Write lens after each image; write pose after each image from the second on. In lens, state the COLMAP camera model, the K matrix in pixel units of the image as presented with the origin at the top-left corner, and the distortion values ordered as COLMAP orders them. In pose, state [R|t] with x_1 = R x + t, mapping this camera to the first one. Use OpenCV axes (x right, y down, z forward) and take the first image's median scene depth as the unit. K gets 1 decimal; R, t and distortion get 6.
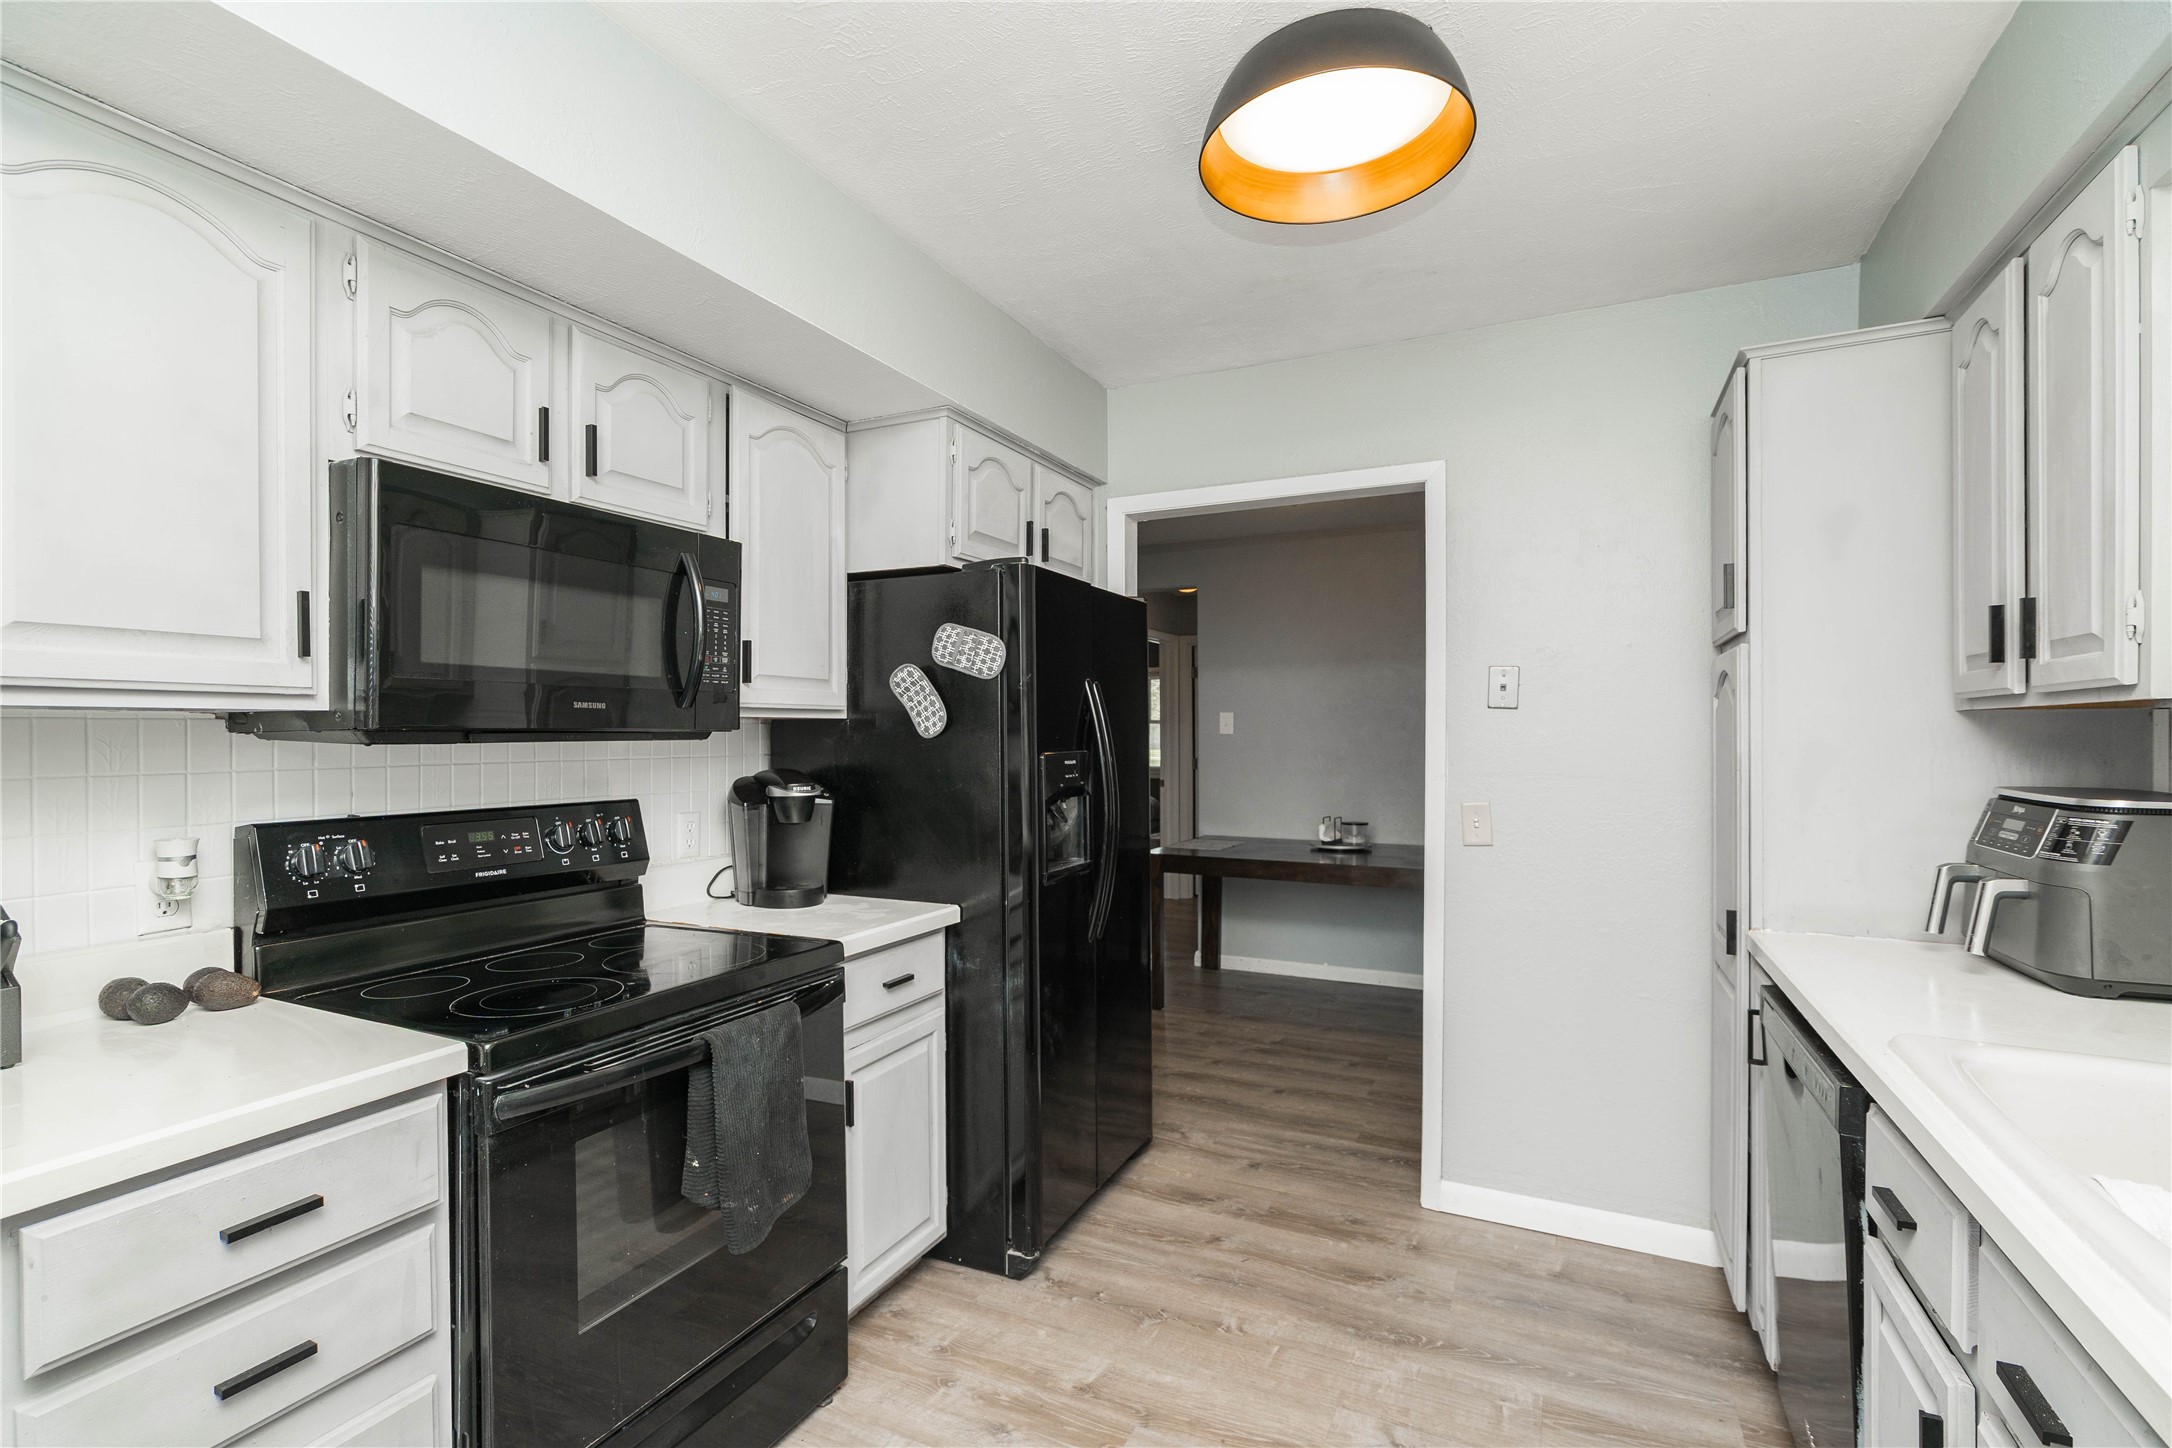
lens RADIAL K [[995.9, 0, 1055.3], [0, 995.9, 743.3], [0, 0, 1]] dist [0.000079, 0.012061]
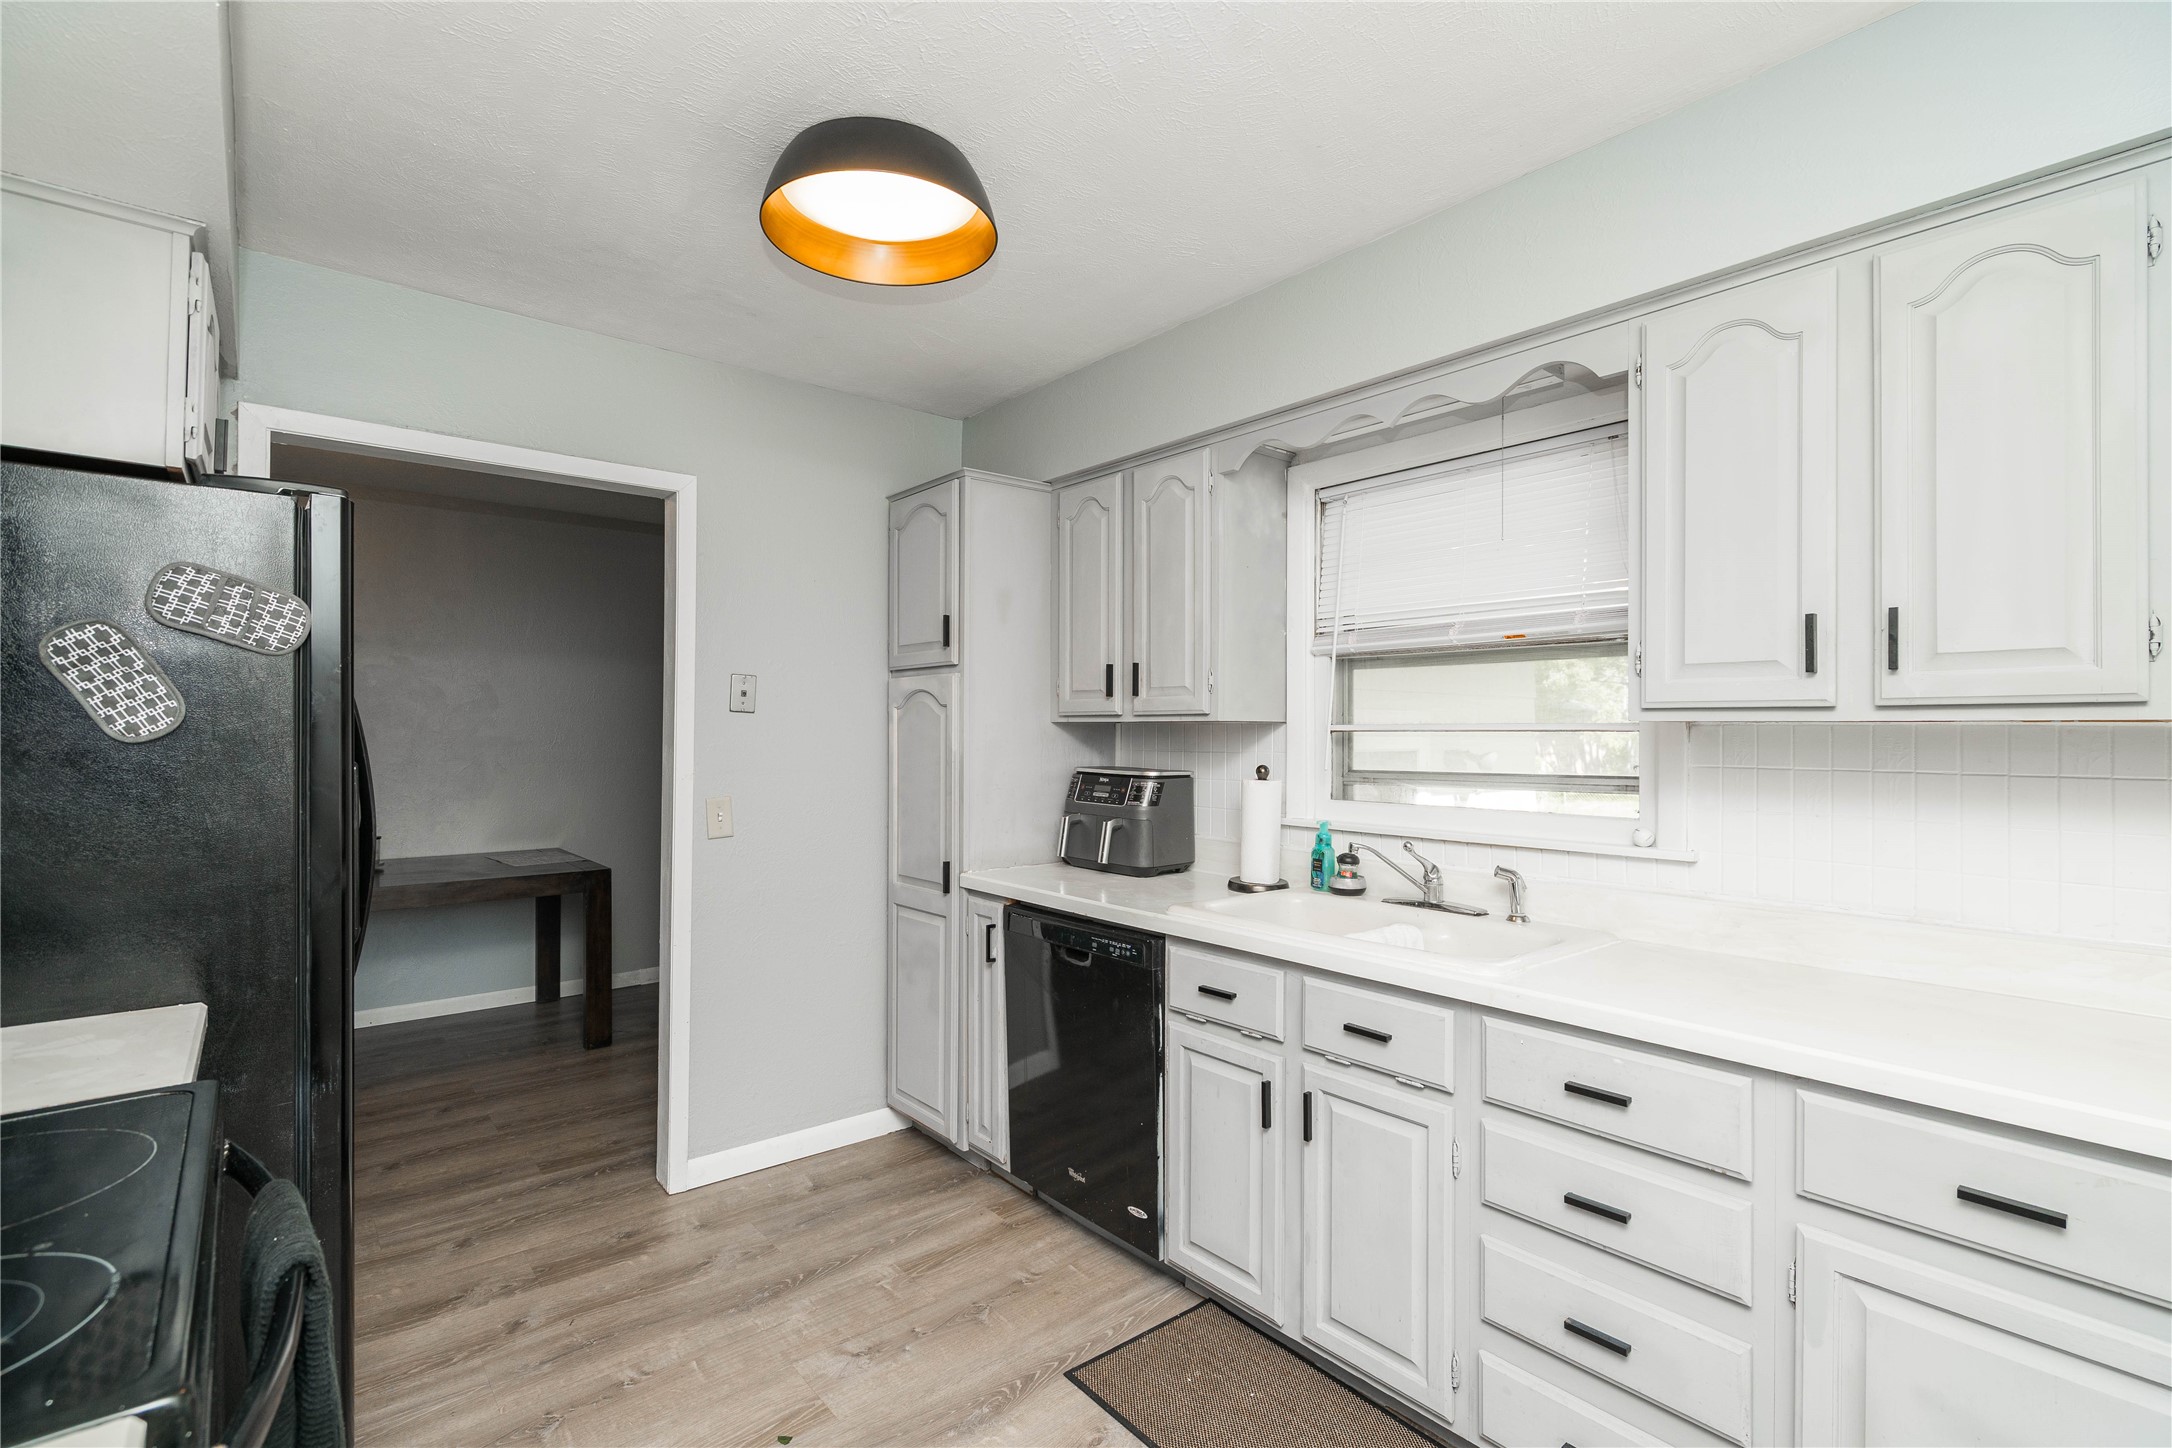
lens RADIAL K [[995.9, 0, 1055.3], [0, 995.9, 743.3], [0, 0, 1]] dist [0.000079, 0.012061]
pose [[0.427092, -0.006766, 0.904183, -0.453307], [0.005791, 0.999972, 0.004747, -0.004654], [-0.904190, 0.003209, 0.427119, 0.229826]]
